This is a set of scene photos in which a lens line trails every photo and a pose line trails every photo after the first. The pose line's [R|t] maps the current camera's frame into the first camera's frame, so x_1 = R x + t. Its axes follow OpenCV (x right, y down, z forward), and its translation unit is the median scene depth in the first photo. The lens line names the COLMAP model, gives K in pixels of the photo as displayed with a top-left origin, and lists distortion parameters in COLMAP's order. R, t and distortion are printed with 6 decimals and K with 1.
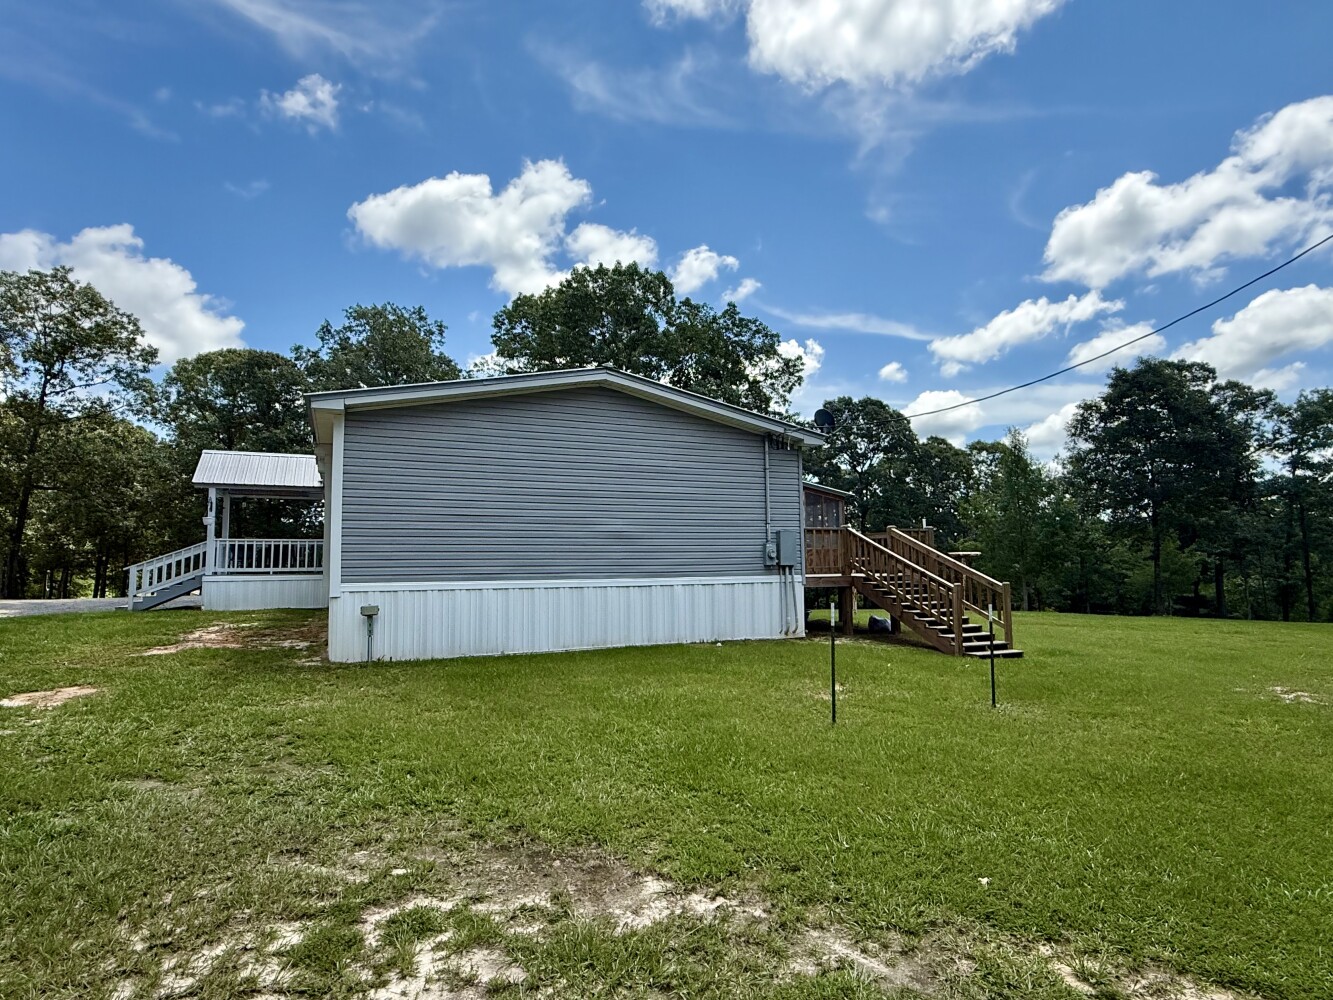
lens RADIAL K [[736.5, 0, 666.5], [0, 736.5, 500.0], [0, 0, 1]] dist [0.002453, 0.000429]
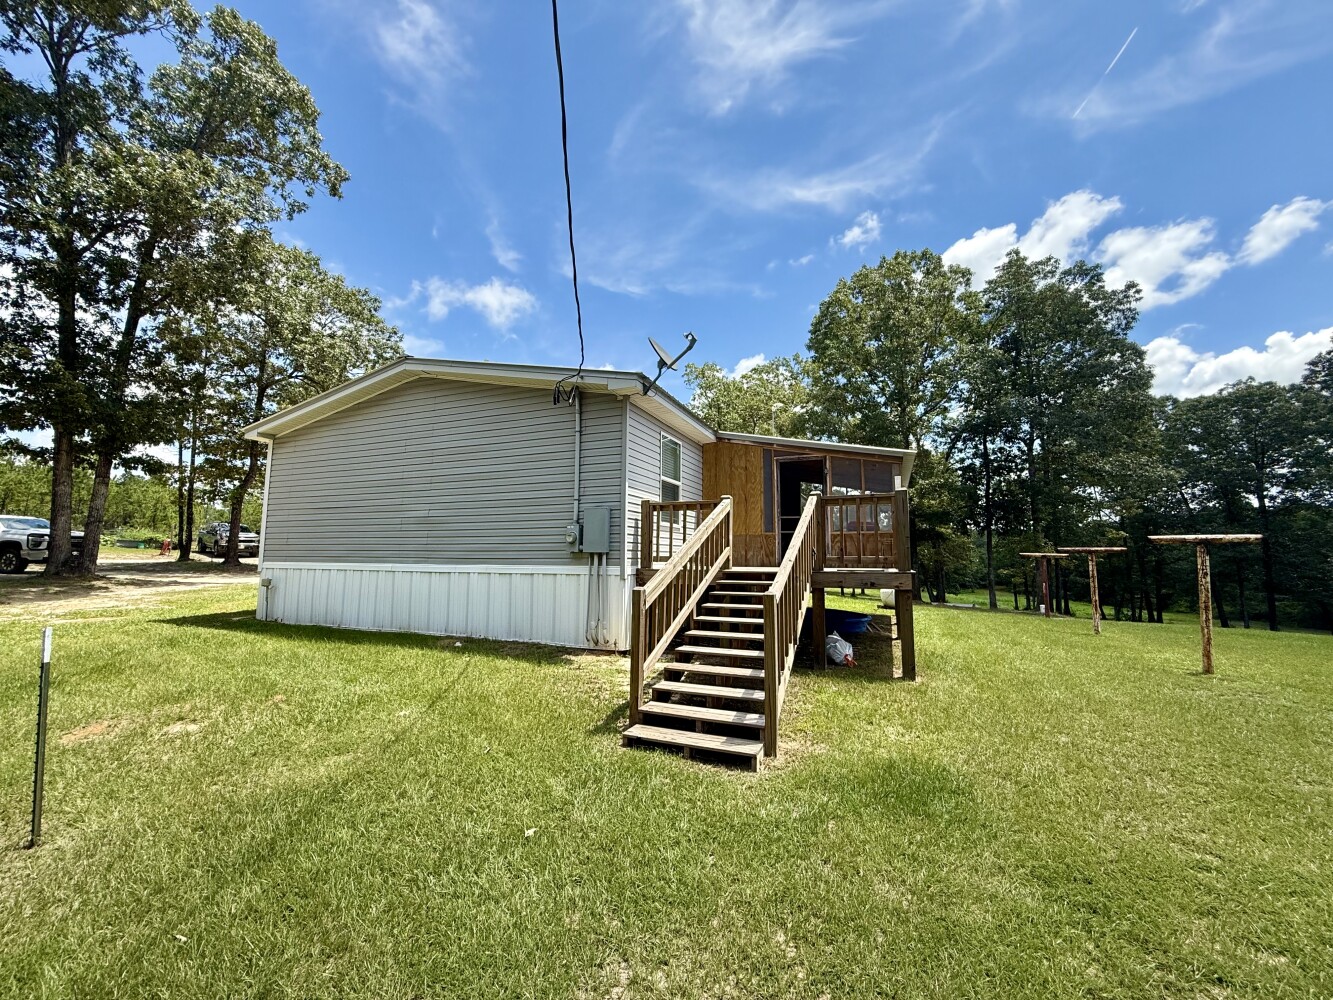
lens RADIAL K [[528.0, 0, 666.5], [0, 528.0, 500.0], [0, 0, 1]] dist [-0.000215, -0.000547]
pose [[0.670516, -0.065570, -0.738992, 0.618596], [0.055186, 0.997735, -0.038456, 0.059437], [0.739839, -0.014997, 0.672616, 0.688441]]
